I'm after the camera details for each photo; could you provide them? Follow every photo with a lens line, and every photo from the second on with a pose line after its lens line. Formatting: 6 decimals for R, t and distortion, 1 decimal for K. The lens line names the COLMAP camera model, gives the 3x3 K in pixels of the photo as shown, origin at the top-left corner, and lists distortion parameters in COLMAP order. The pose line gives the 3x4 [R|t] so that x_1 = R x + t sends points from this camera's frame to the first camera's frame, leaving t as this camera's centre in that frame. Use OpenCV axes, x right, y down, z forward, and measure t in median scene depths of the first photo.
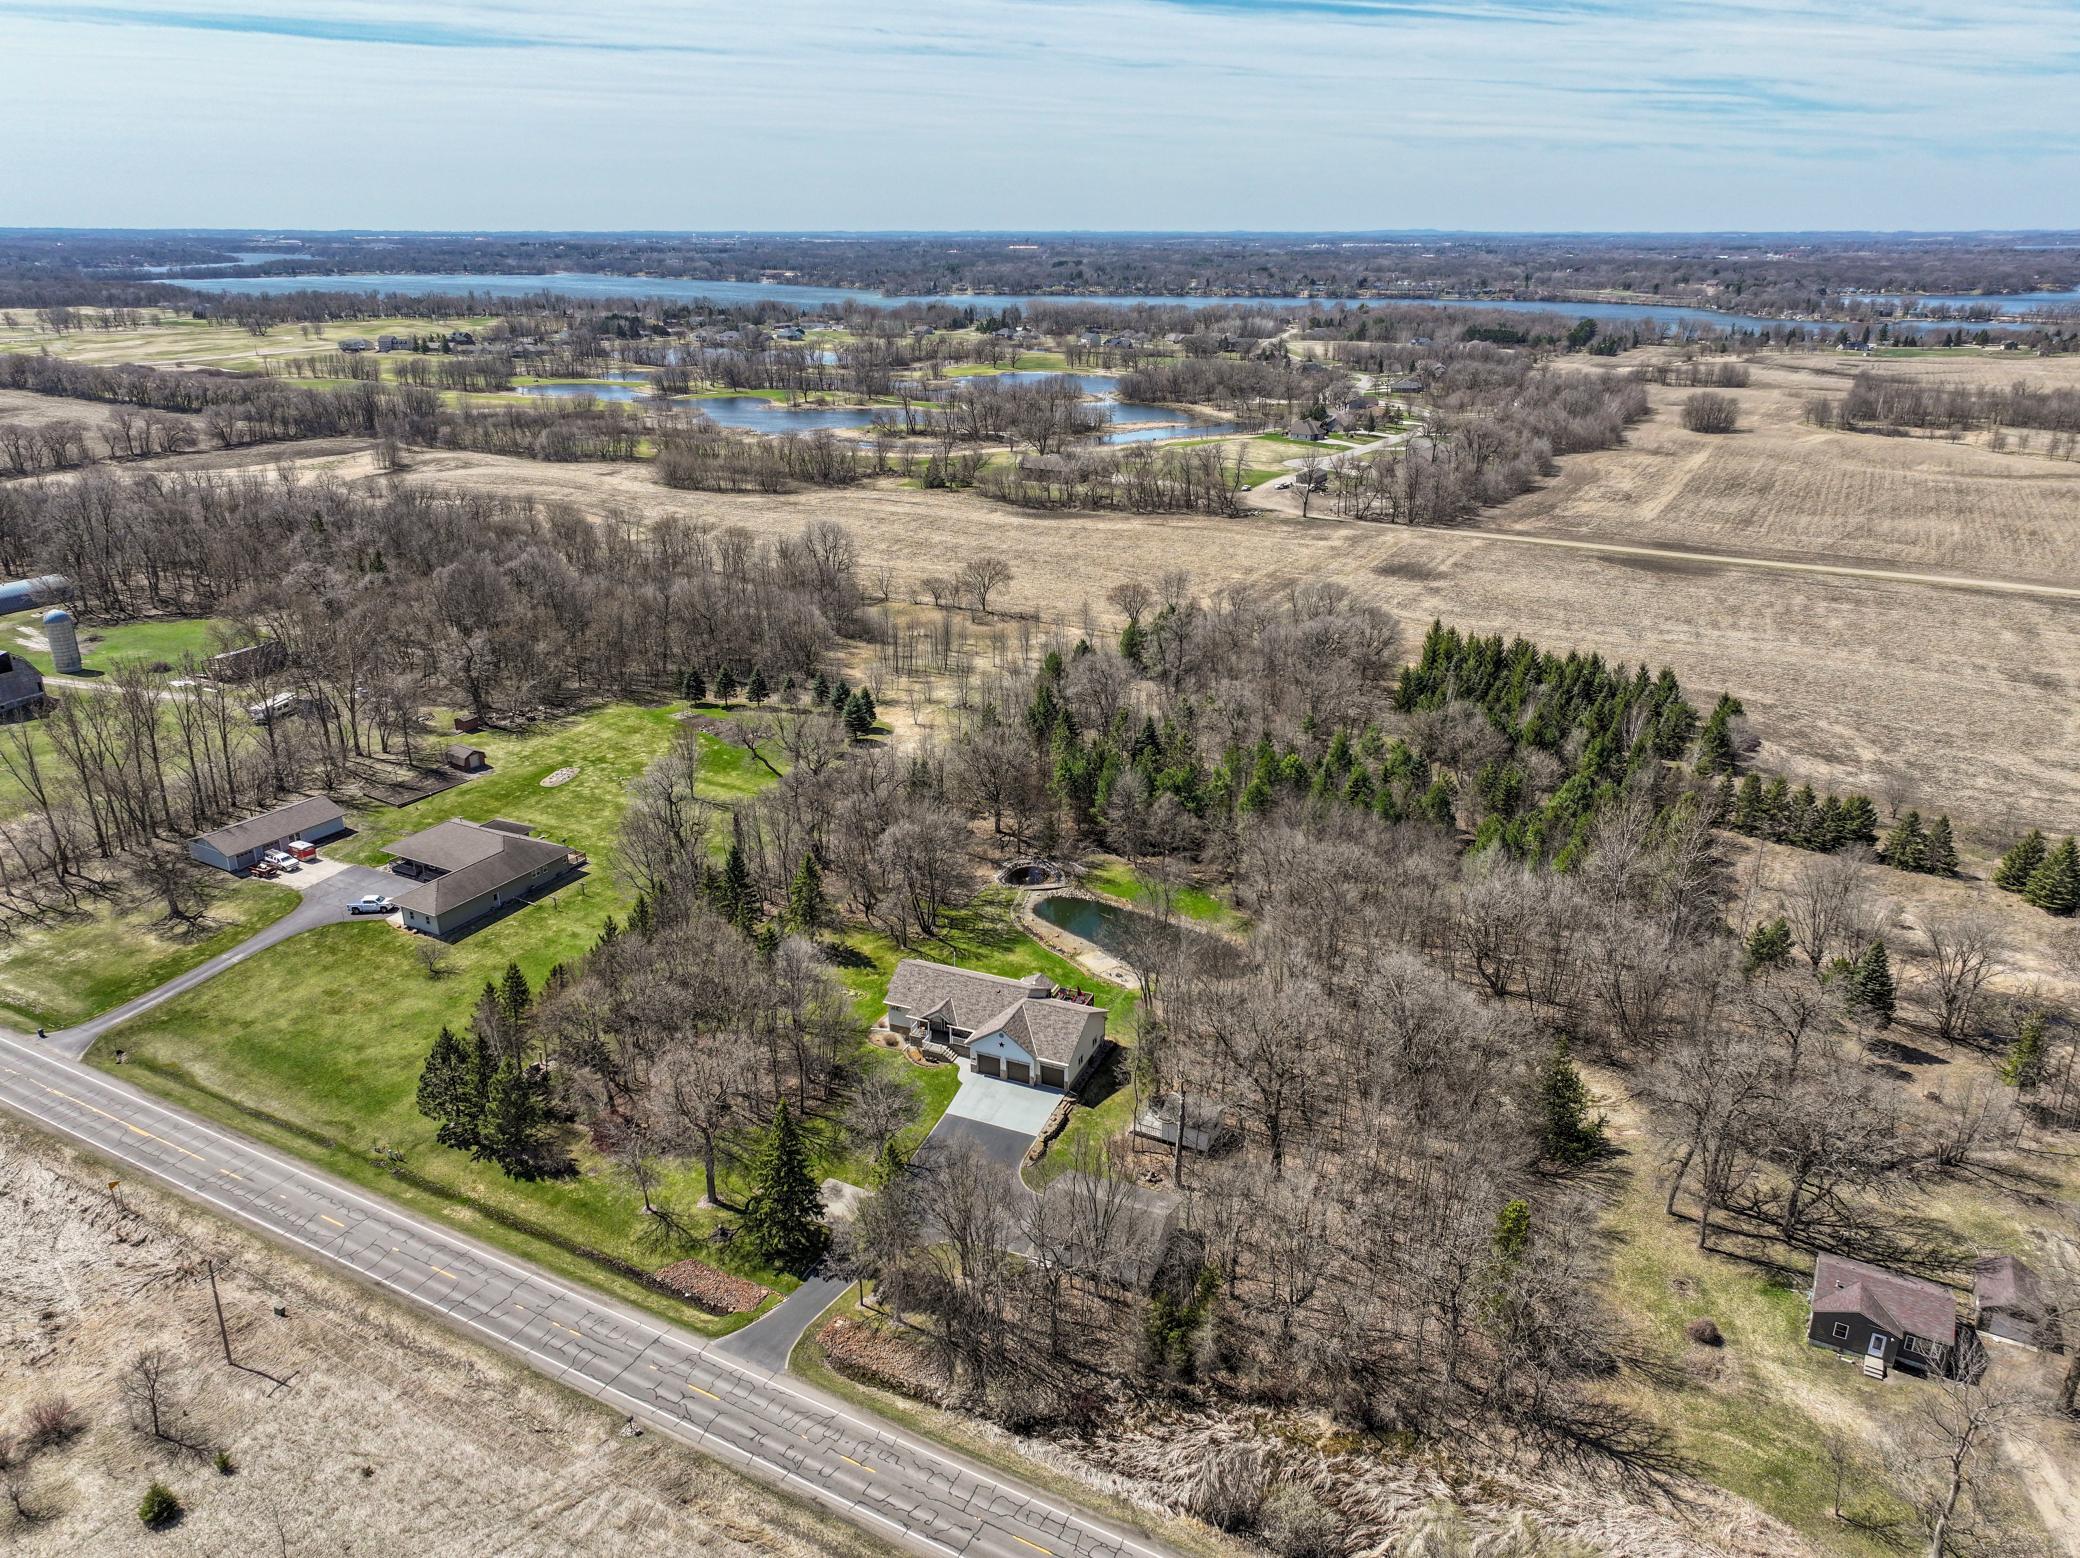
lens RADIAL K [[1450.1, 0, 1050.6], [0, 1450.1, 778.0], [0, 0, 1]] dist [0.000749, 0.007070]
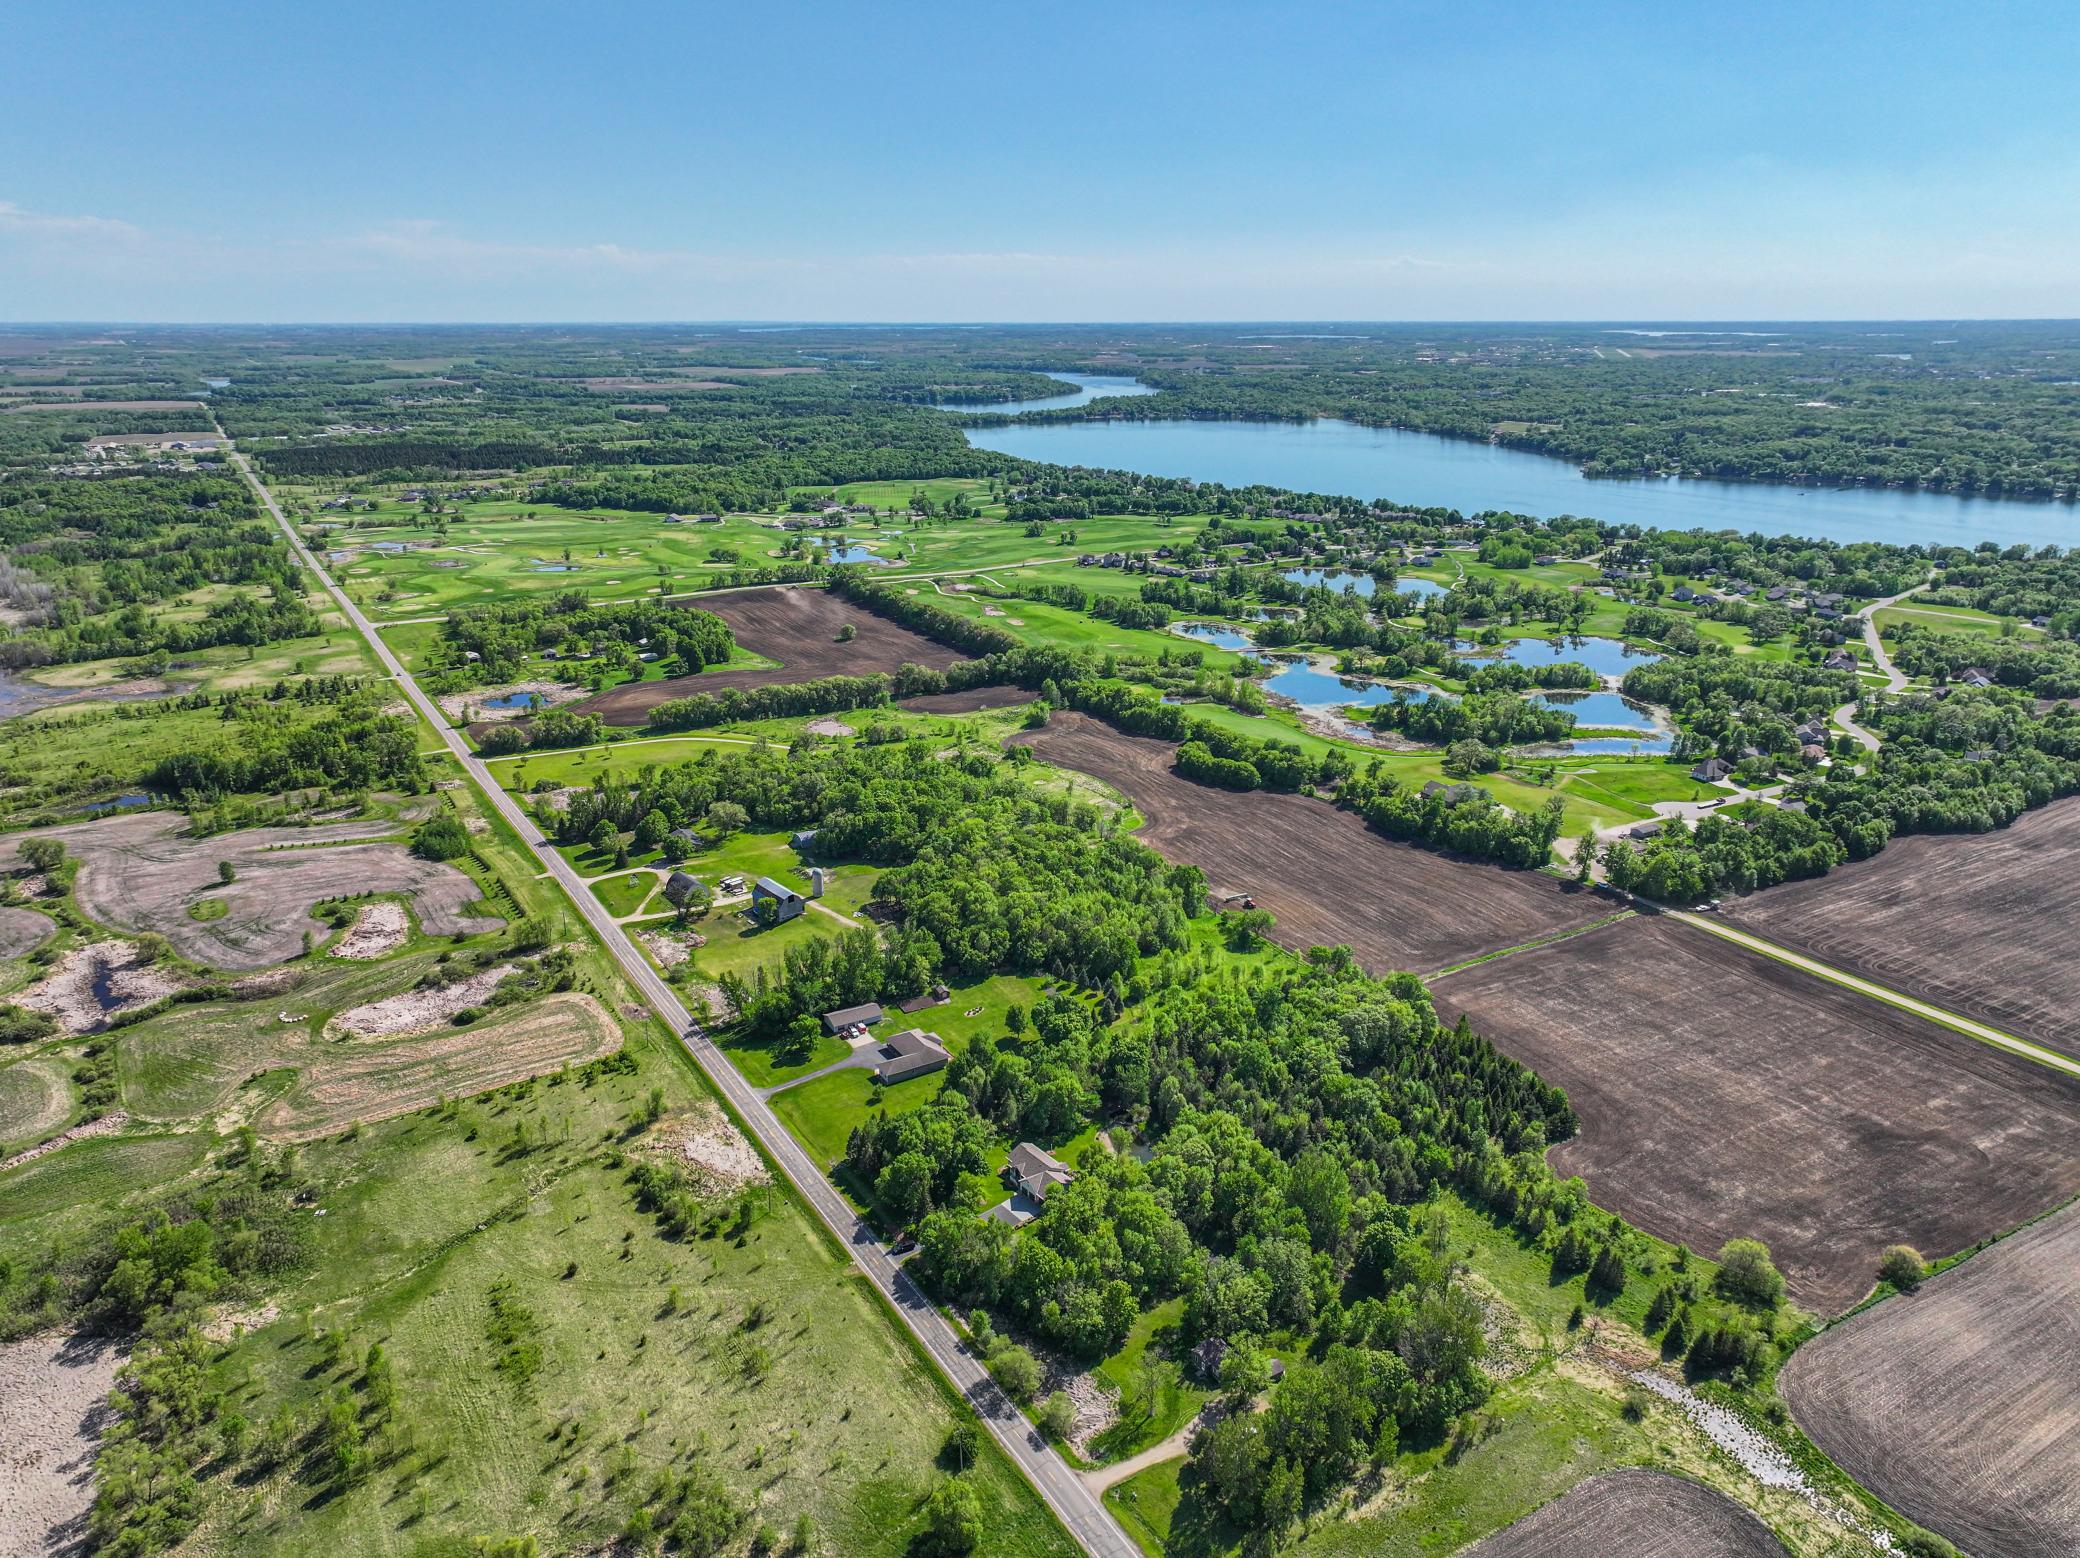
lens RADIAL K [[1474.2, 0, 1043.4], [0, 1474.2, 774.2], [0, 0, 1]] dist [0.011347, 0.004570]
pose [[0.866330, 0.145604, -0.477778, 0.948538], [-0.169311, 0.985540, -0.006659, -0.442141], [0.469900, 0.086662, 0.878455, -1.169907]]
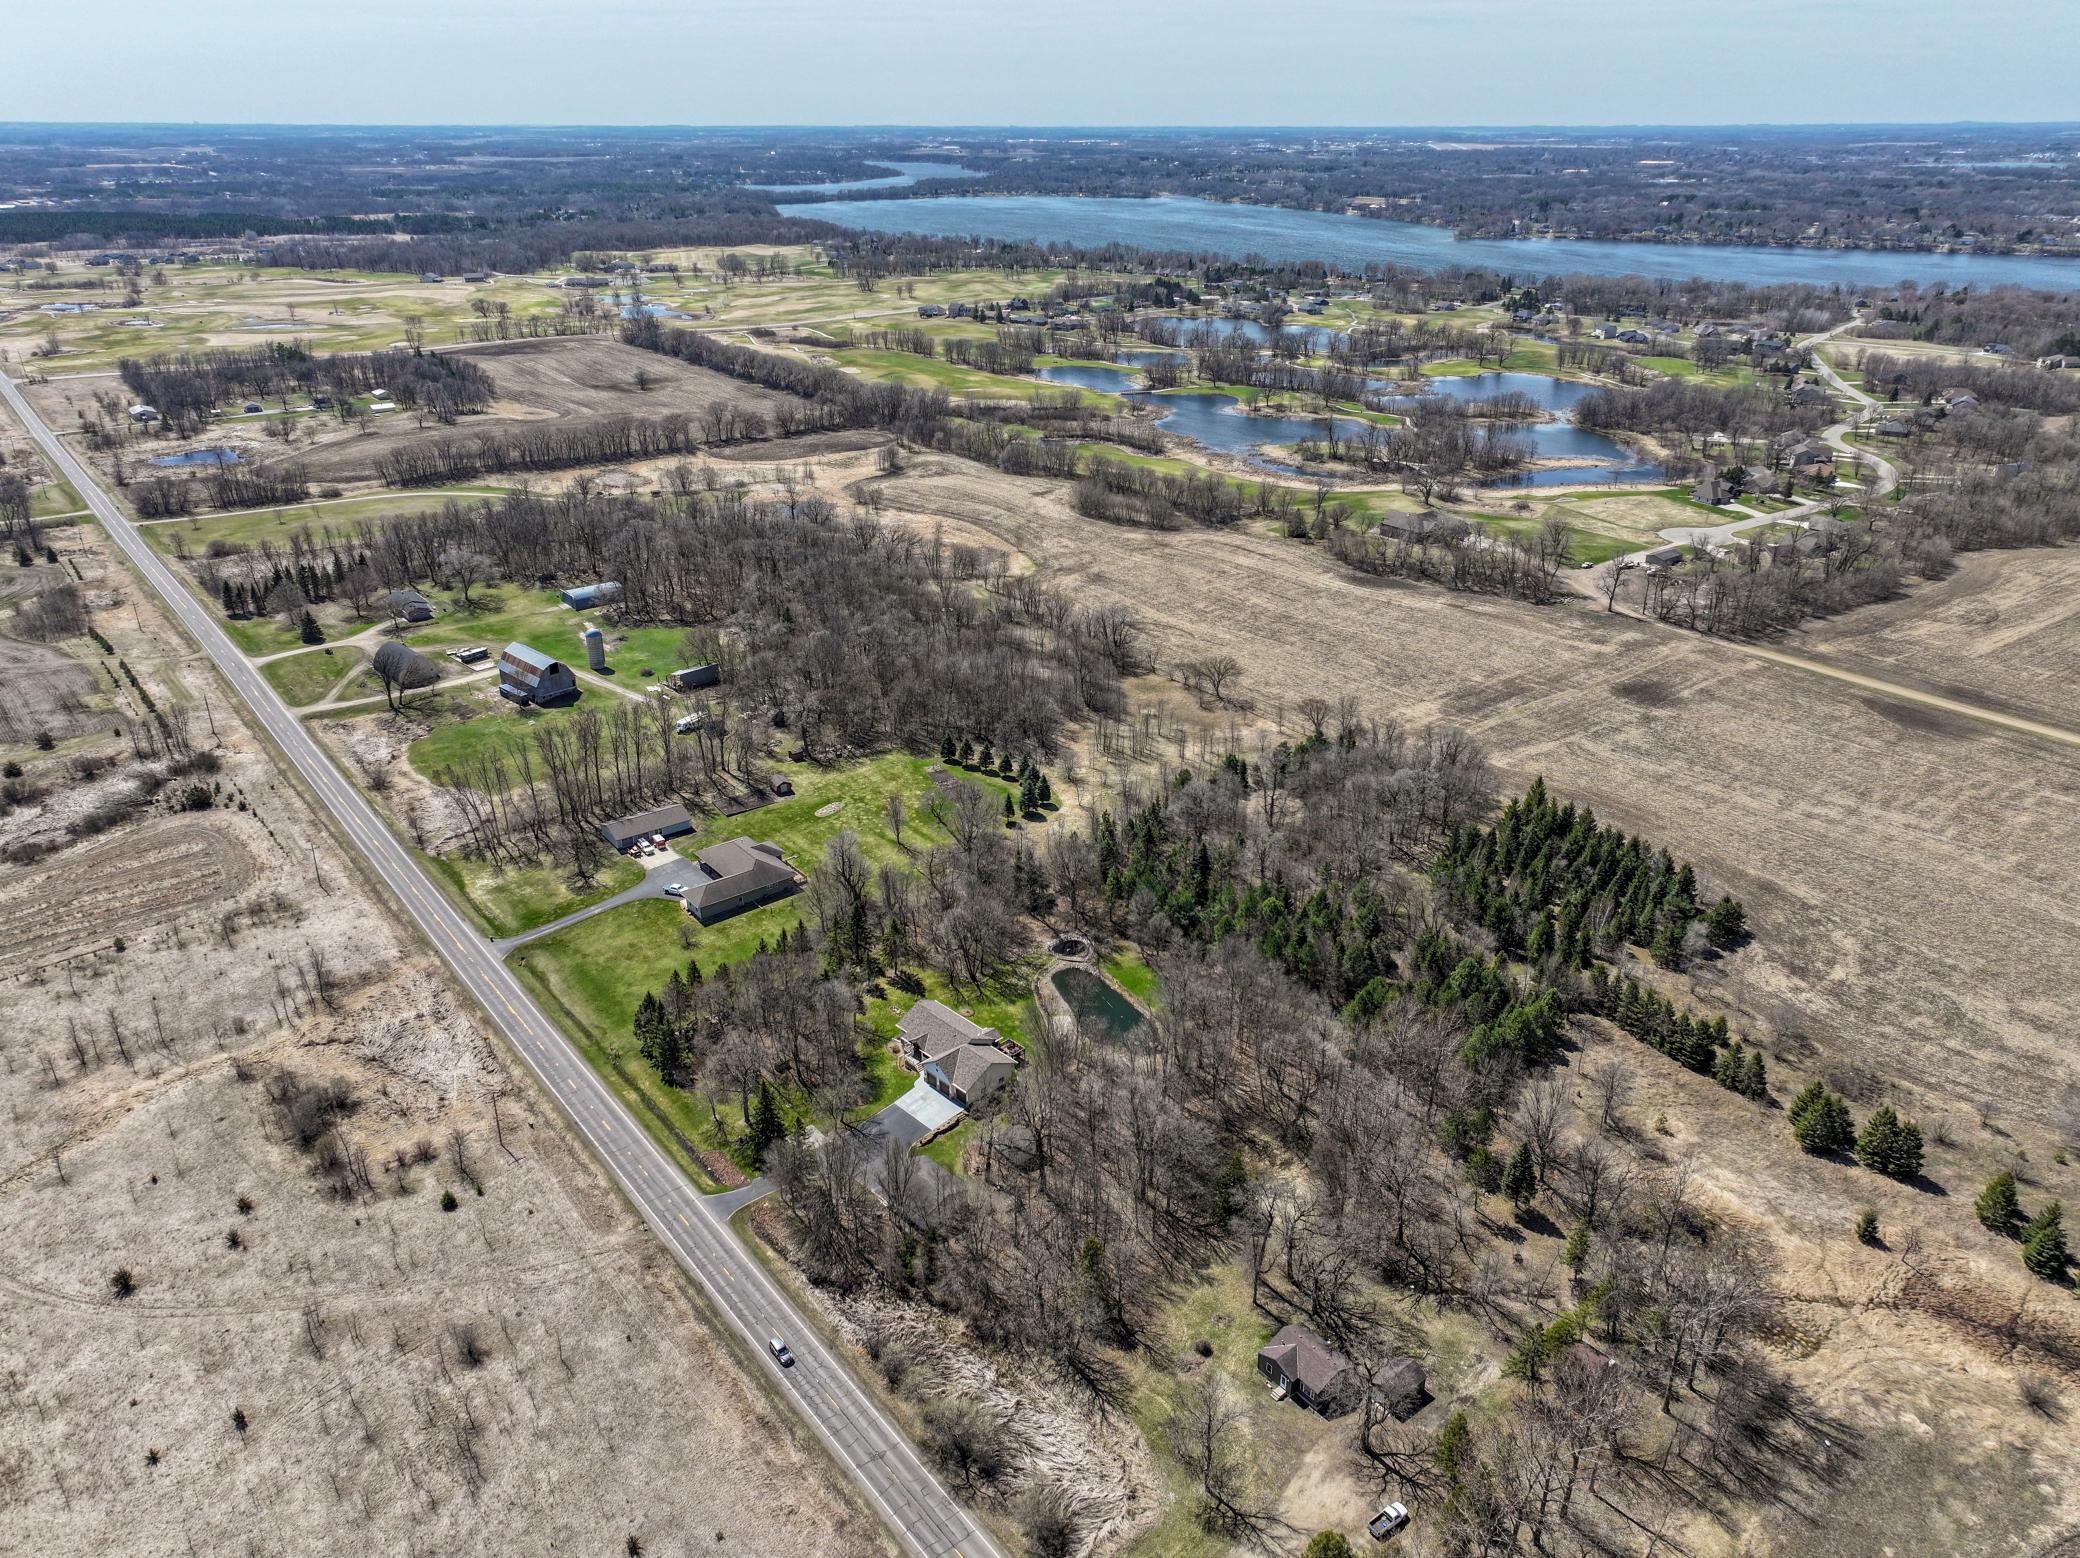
lens RADIAL K [[1450.1, 0, 1050.6], [0, 1450.1, 778.0], [0, 0, 1]] dist [0.000749, 0.007070]
pose [[0.920857, 0.158601, -0.356186, 0.478209], [-0.135874, 0.986799, 0.088121, -0.235524], [0.365460, -0.032750, 0.930251, -0.361199]]
